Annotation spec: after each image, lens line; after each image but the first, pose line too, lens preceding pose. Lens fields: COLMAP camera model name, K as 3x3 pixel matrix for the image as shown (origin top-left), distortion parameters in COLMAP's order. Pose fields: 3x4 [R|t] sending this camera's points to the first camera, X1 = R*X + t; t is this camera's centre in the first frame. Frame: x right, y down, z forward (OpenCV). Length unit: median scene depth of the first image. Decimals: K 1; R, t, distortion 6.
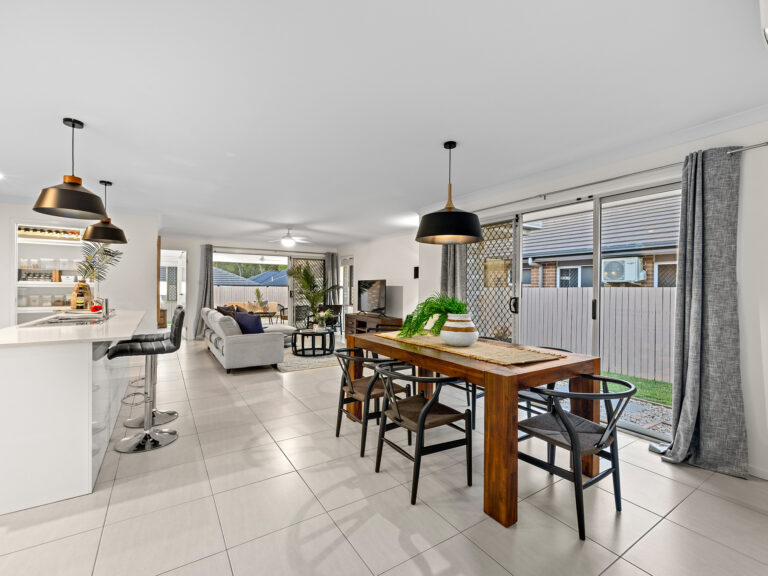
lens RADIAL K [[346.5, 0, 384.0], [0, 346.5, 288.0], [0, 0, 1]] dist [0.000605, -0.000080]
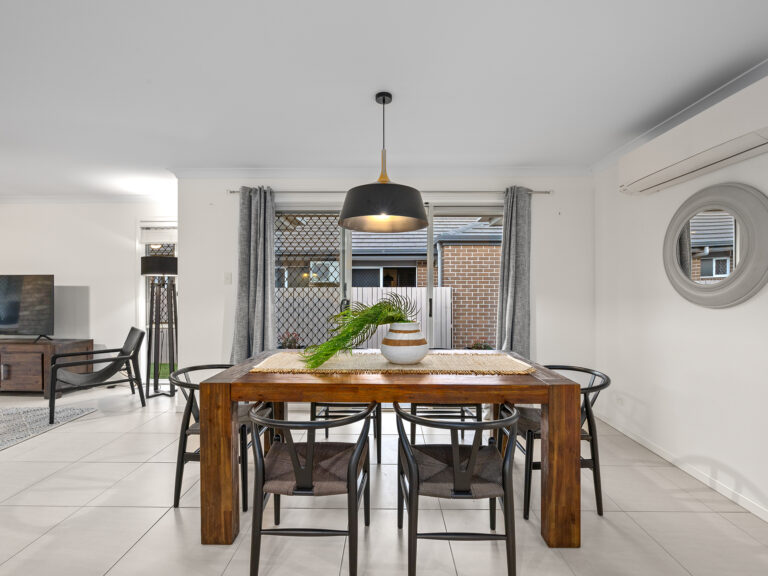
lens RADIAL K [[351.7, 0, 384.0], [0, 351.7, 288.0], [0, 0, 1]] dist [-0.002915, -0.000603]
pose [[0.546800, -0.005325, 0.837247, -0.159523], [0.005972, 0.999979, 0.002459, -0.001409], [-0.837242, 0.003655, 0.546820, 0.208140]]
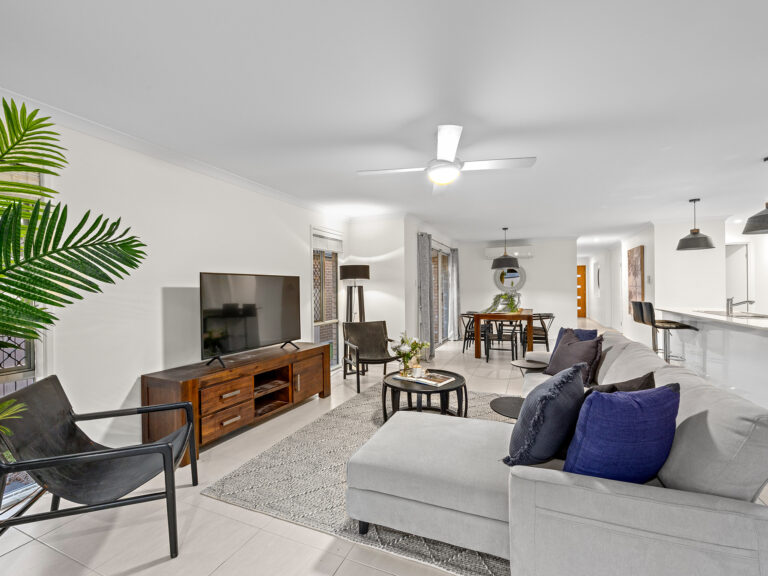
lens RADIAL K [[351.7, 0, 384.0], [0, 351.7, 288.0], [0, 0, 1]] dist [-0.002915, -0.000603]
pose [[-0.573043, -0.004668, 0.819512, -0.461802], [-0.005823, 0.999982, 0.001625, -0.007880], [-0.819504, -0.003840, -0.573060, 1.062273]]
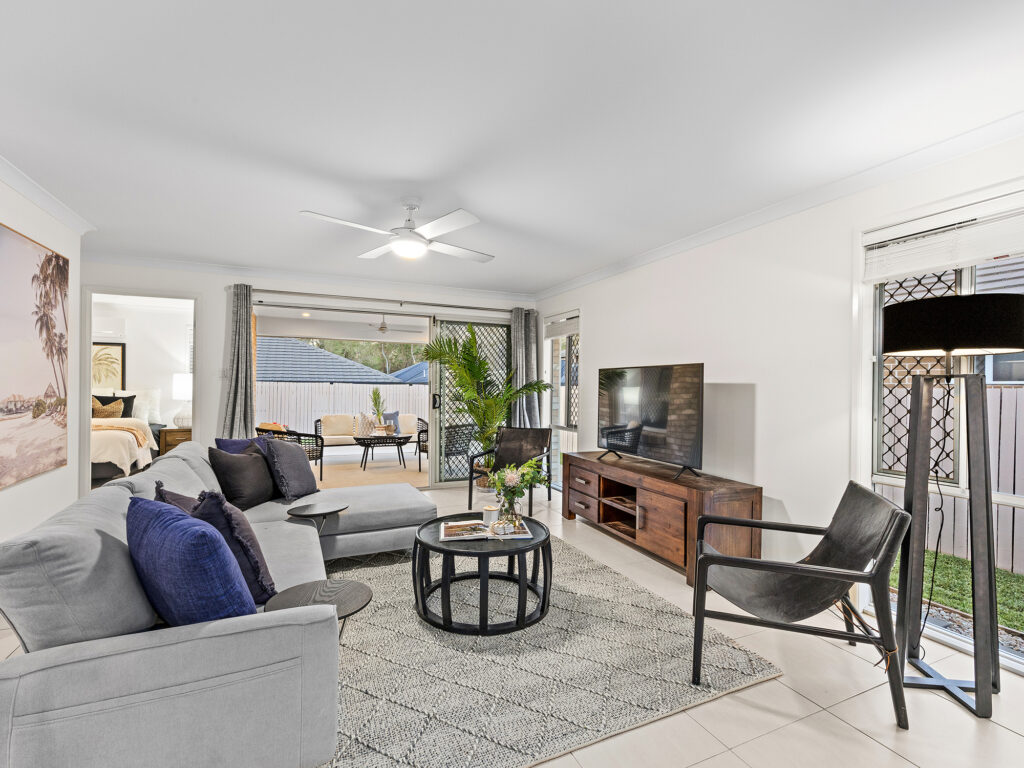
lens RADIAL K [[469.0, 0, 512.0], [0, 469.0, 384.0], [0, 0, 1]] dist [-0.002915, -0.000603]
pose [[0.989117, 0.004730, -0.147056, -0.094419], [-0.005629, 0.999968, -0.005694, -0.002207], [0.147025, 0.006460, 0.989112, 0.481594]]
